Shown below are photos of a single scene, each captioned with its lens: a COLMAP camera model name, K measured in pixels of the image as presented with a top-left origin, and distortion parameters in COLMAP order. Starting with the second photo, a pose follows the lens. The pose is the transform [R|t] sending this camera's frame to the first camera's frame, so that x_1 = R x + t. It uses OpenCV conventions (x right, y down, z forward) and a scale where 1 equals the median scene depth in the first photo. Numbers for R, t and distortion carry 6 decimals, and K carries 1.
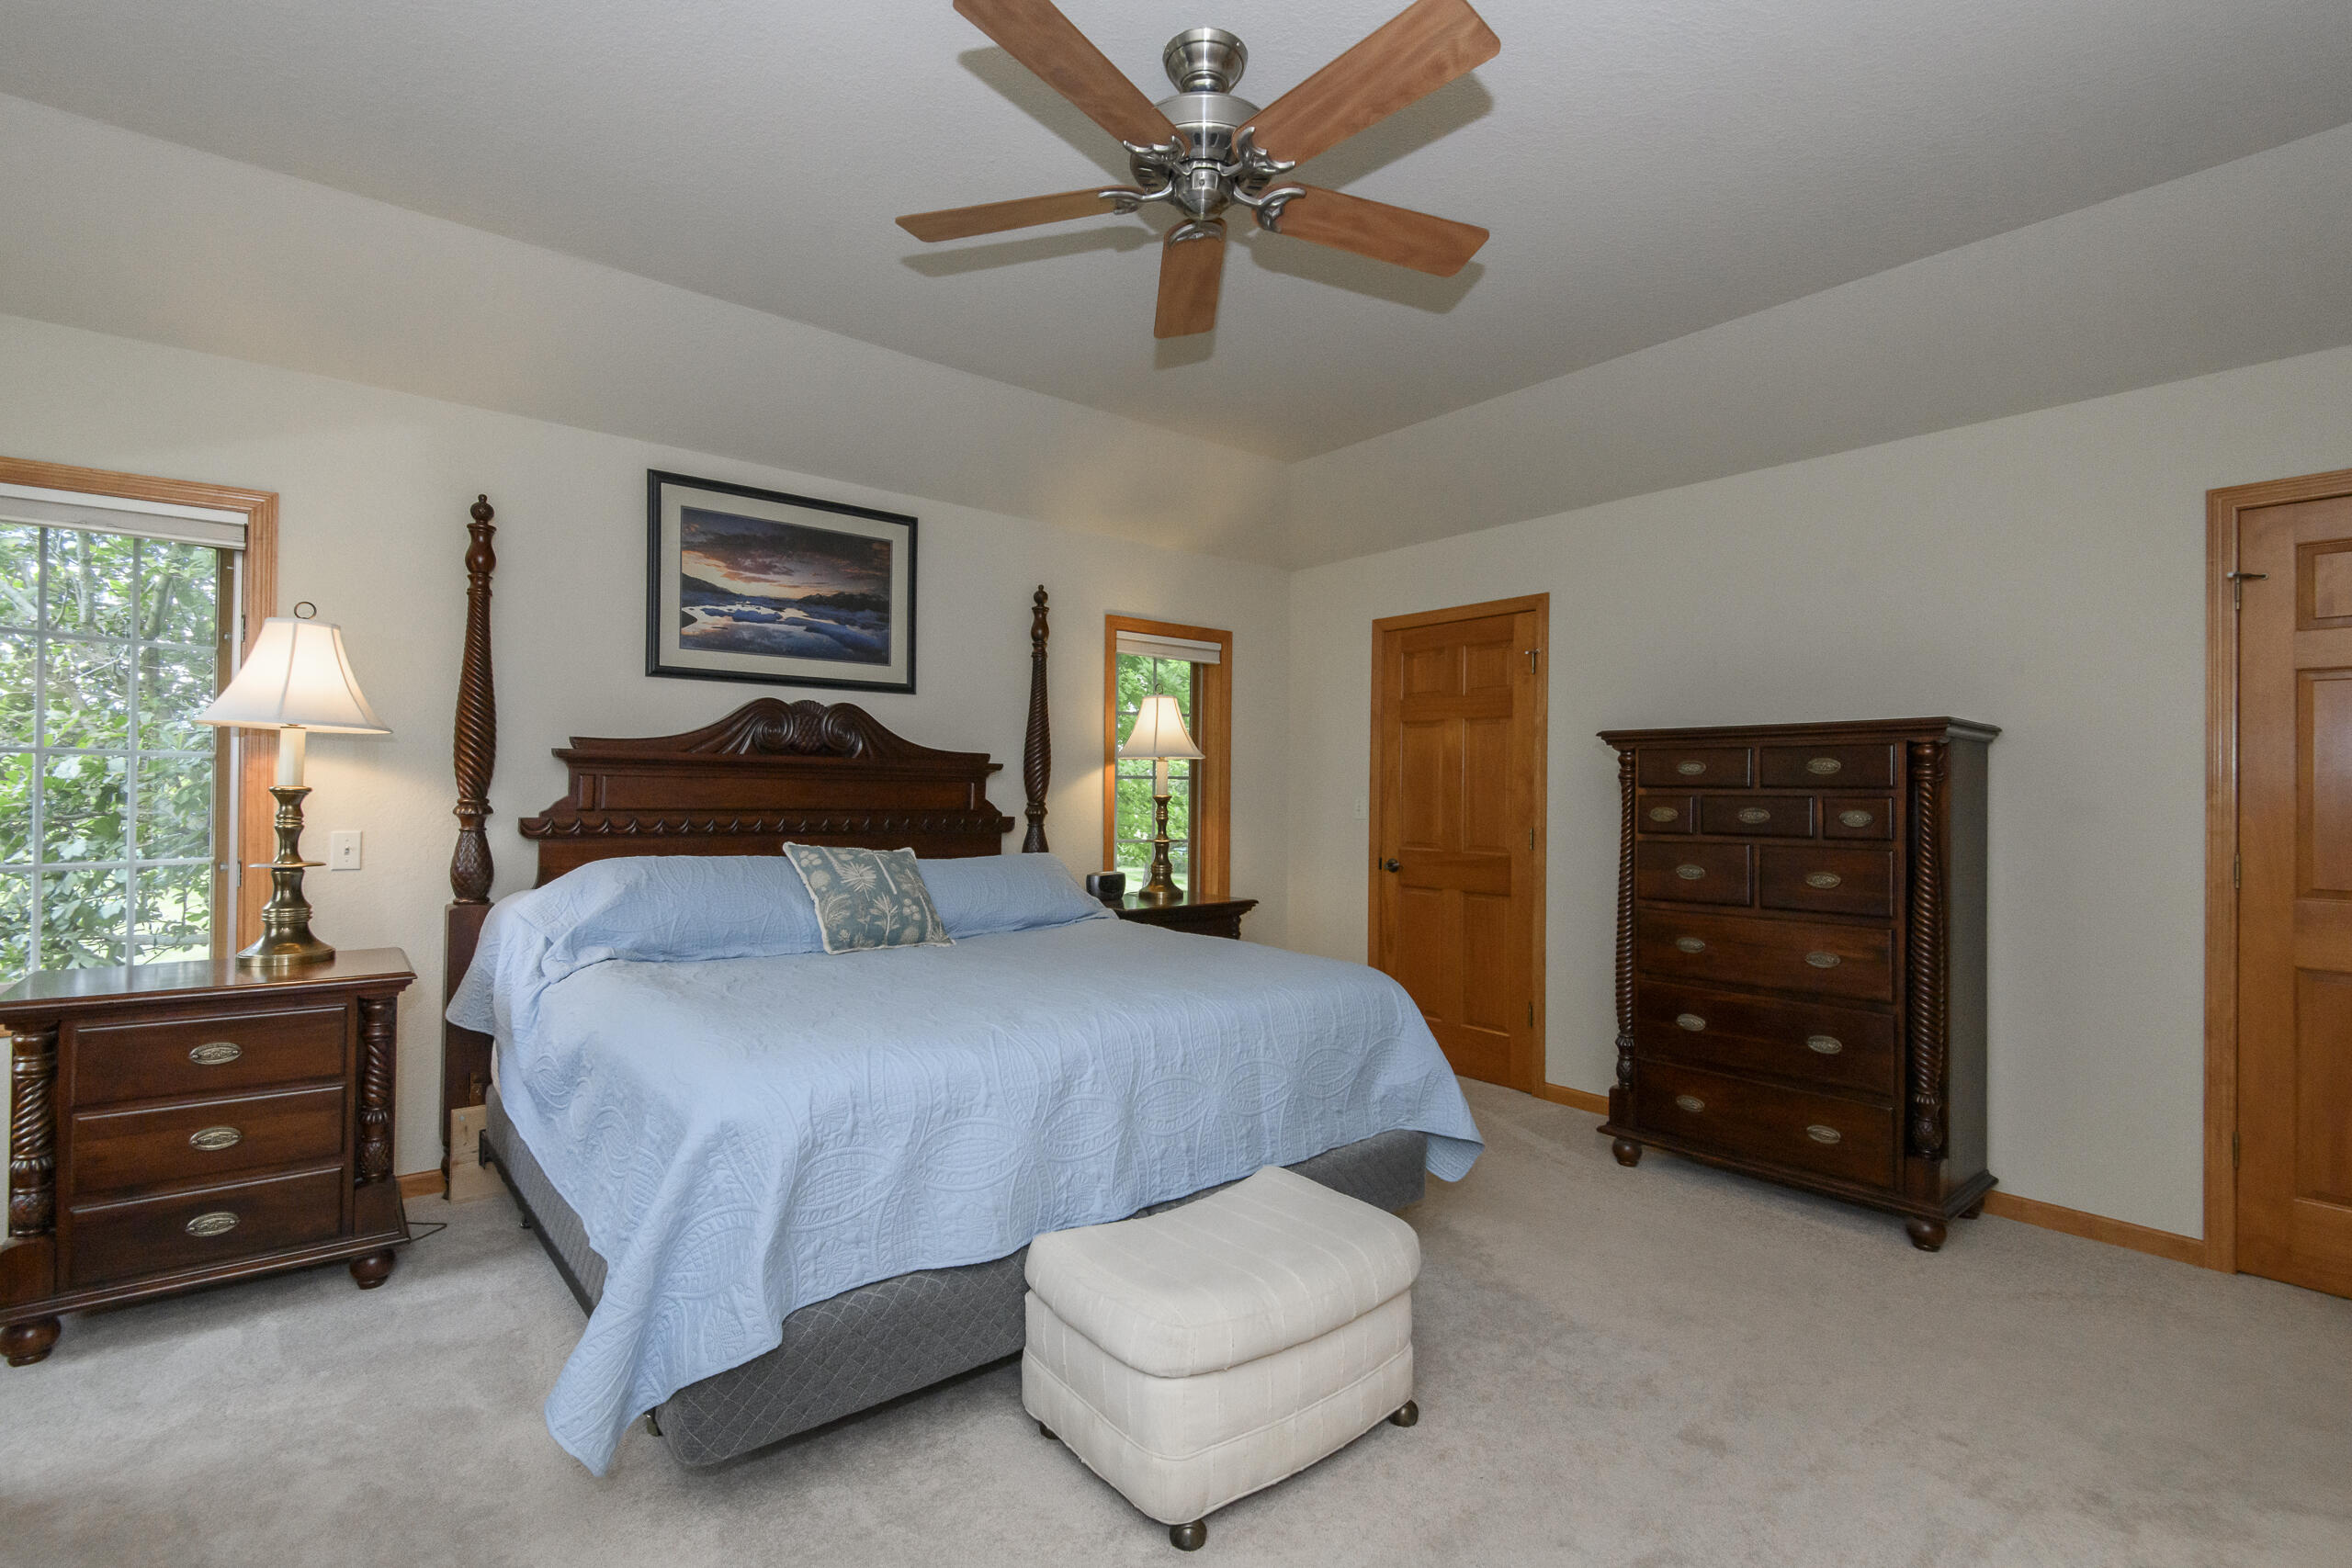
lens RADIAL K [[1060.7, 0, 1176.3], [0, 1060.7, 781.3], [0, 0, 1]] dist [0.000139, -0.000490]
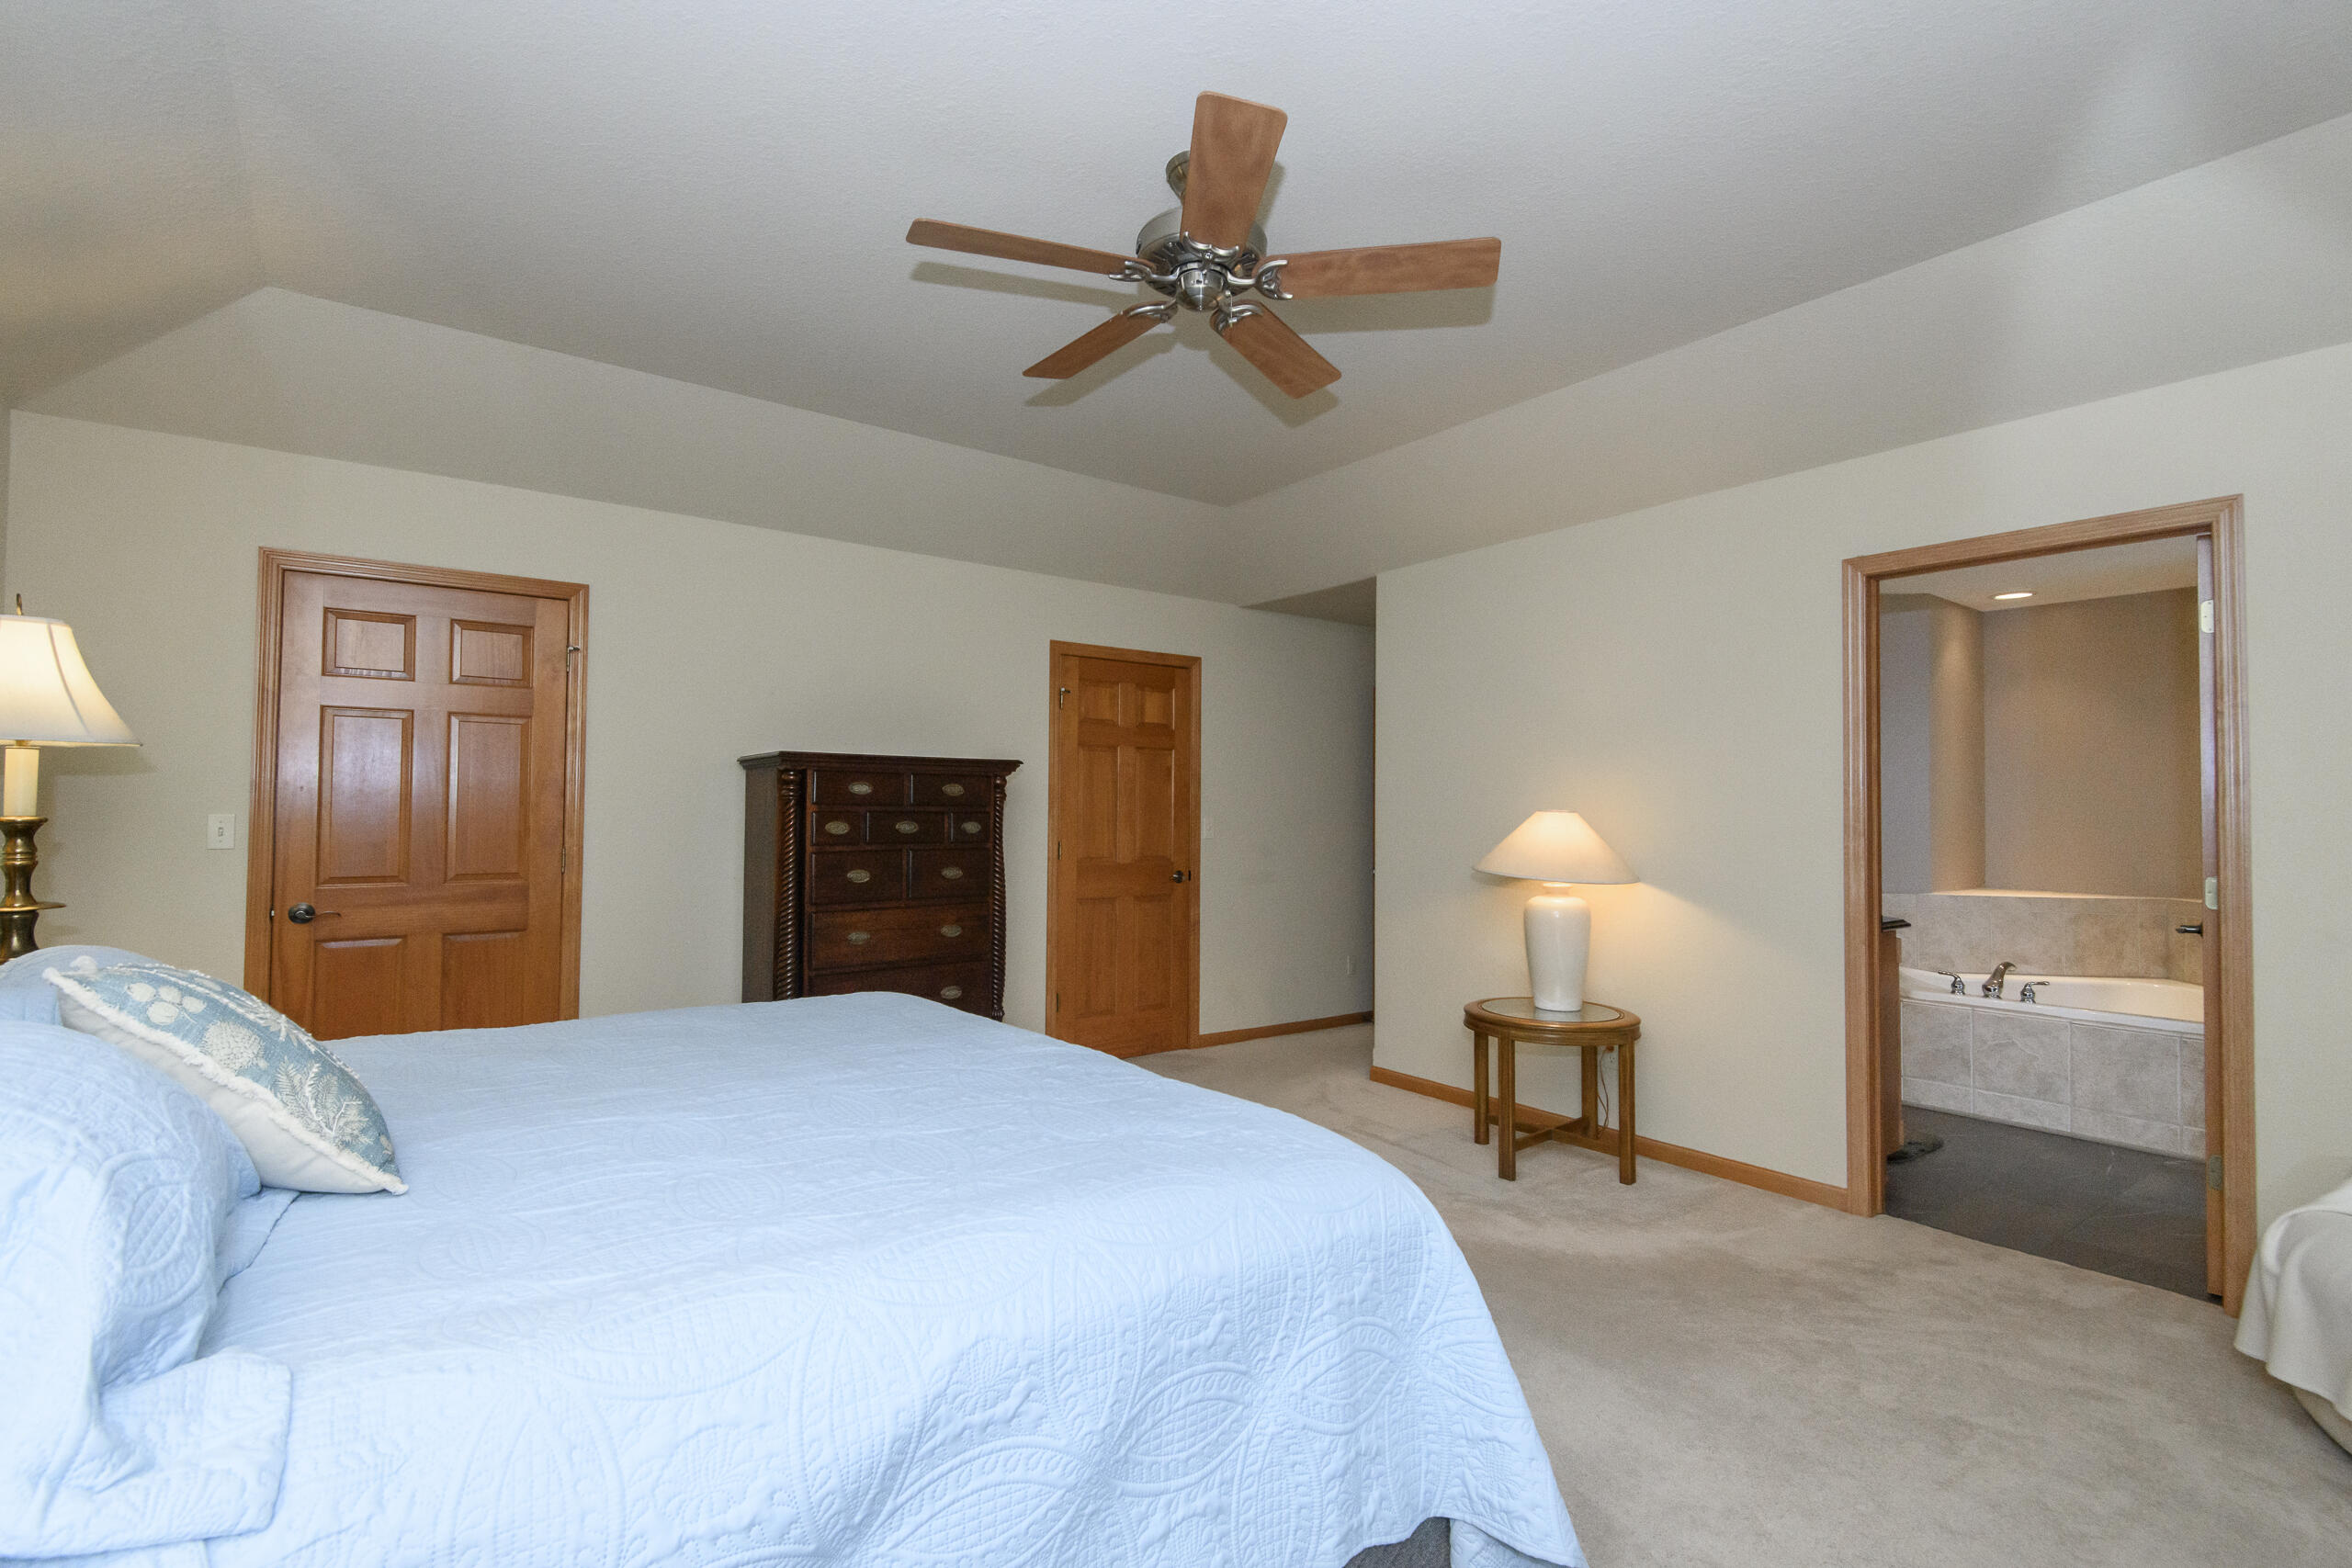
lens RADIAL K [[1060.7, 0, 1177.6], [0, 1060.7, 789.2], [0, 0, 1]] dist [0.000139, -0.000490]
pose [[0.027611, 0.009370, 0.999575, -0.685320], [-0.018534, 0.999789, -0.008860, -0.007732], [-0.999447, -0.018282, 0.027779, 0.615277]]
